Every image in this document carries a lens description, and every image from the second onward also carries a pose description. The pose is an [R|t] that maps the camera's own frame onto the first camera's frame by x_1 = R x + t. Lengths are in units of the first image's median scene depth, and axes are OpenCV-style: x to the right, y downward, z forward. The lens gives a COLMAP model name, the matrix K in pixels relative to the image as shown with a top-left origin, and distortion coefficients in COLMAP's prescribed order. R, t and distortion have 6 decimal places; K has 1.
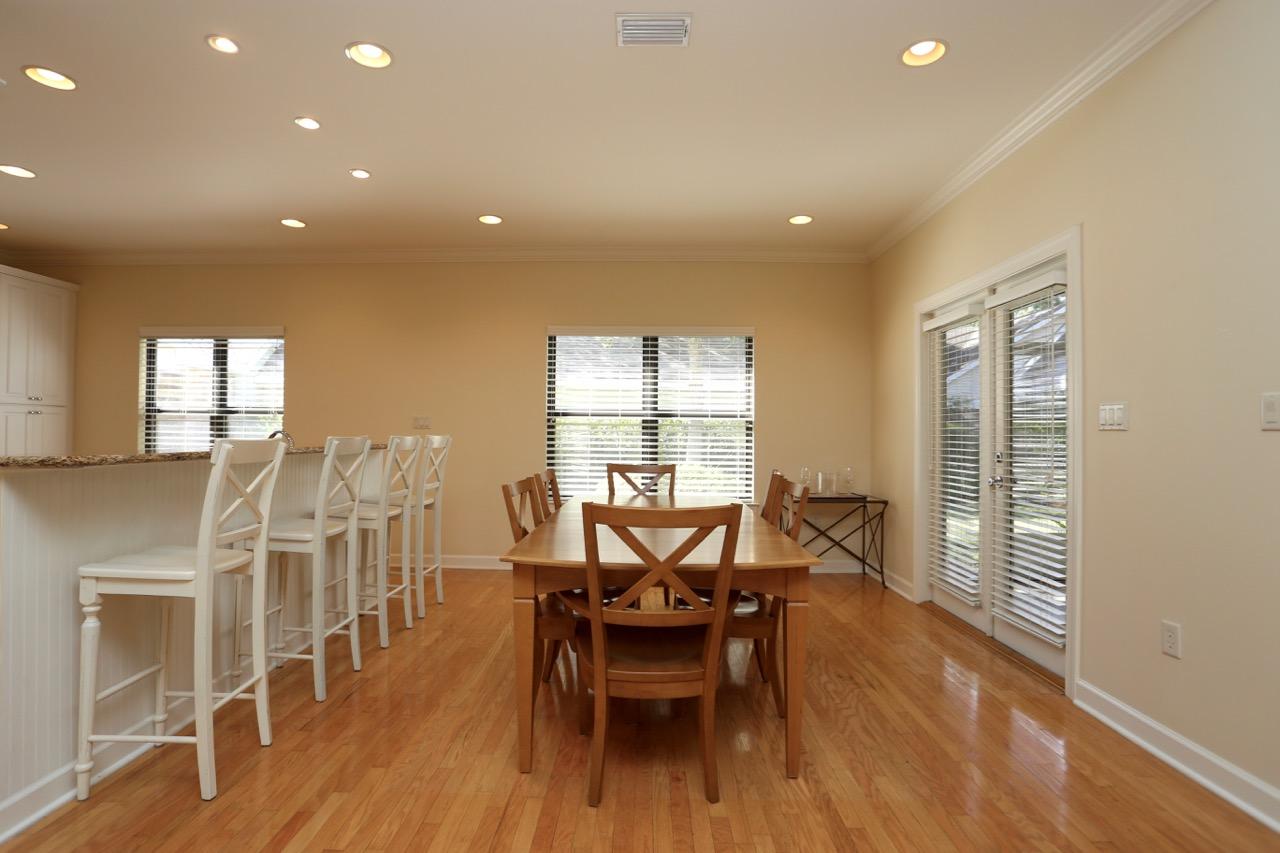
lens RADIAL K [[621.7, 0, 632.8], [0, 621.7, 426.9], [0, 0, 1]] dist [-0.059281, 0.001475]
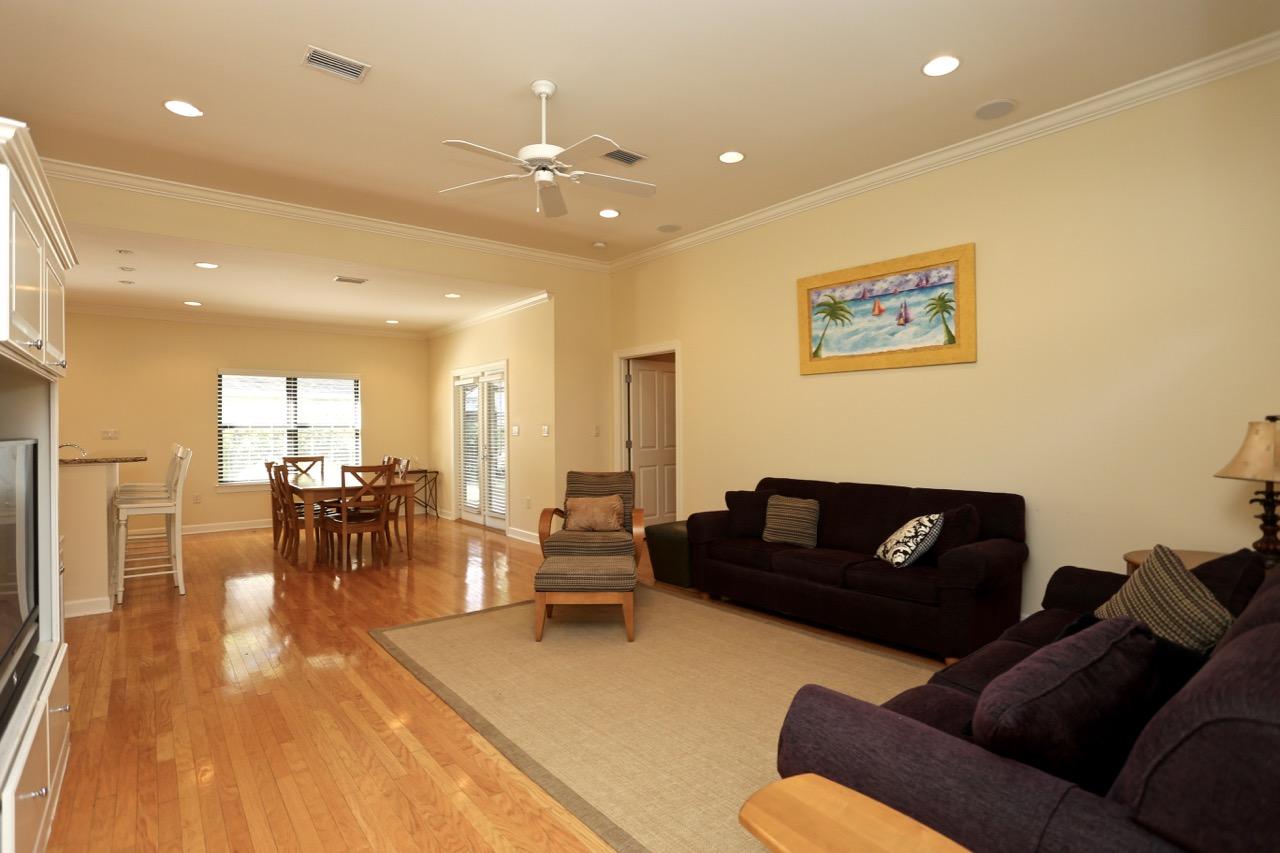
lens RADIAL K [[621.7, 0, 632.8], [0, 621.7, 426.9], [0, 0, 1]] dist [-0.059281, 0.001475]
pose [[0.756598, -0.012626, 0.653759, -0.336186], [0.008858, 0.999920, 0.009061, -0.025310], [-0.653821, -0.001065, 0.756649, -0.749293]]
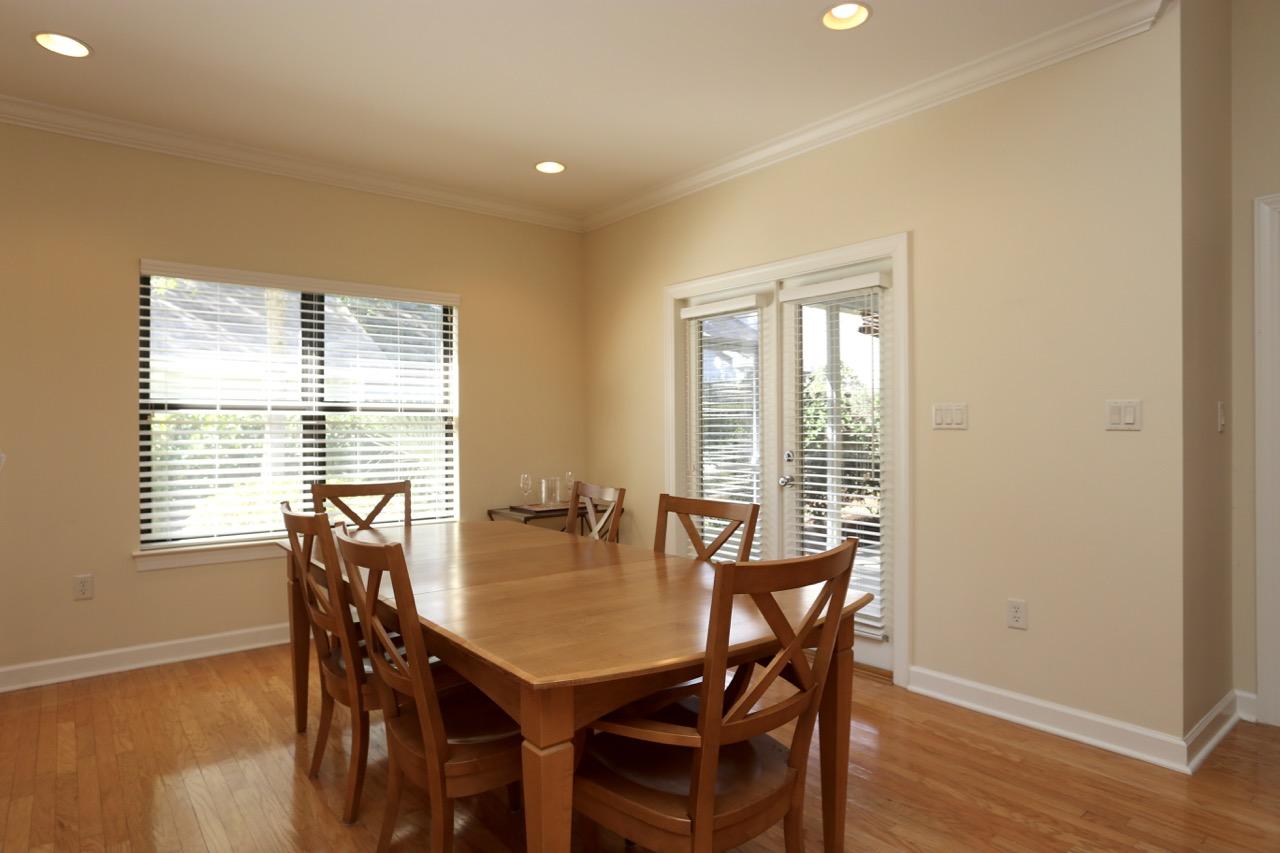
lens RADIAL K [[715.5, 0, 609.1], [0, 715.5, 426.9], [0, 0, 1]] dist [-0.045002, 0.000439]
pose [[0.766589, -0.011887, 0.642028, -0.227621], [0.003384, 0.999890, 0.014472, -0.009062], [-0.642129, -0.008922, 0.766545, 0.196399]]
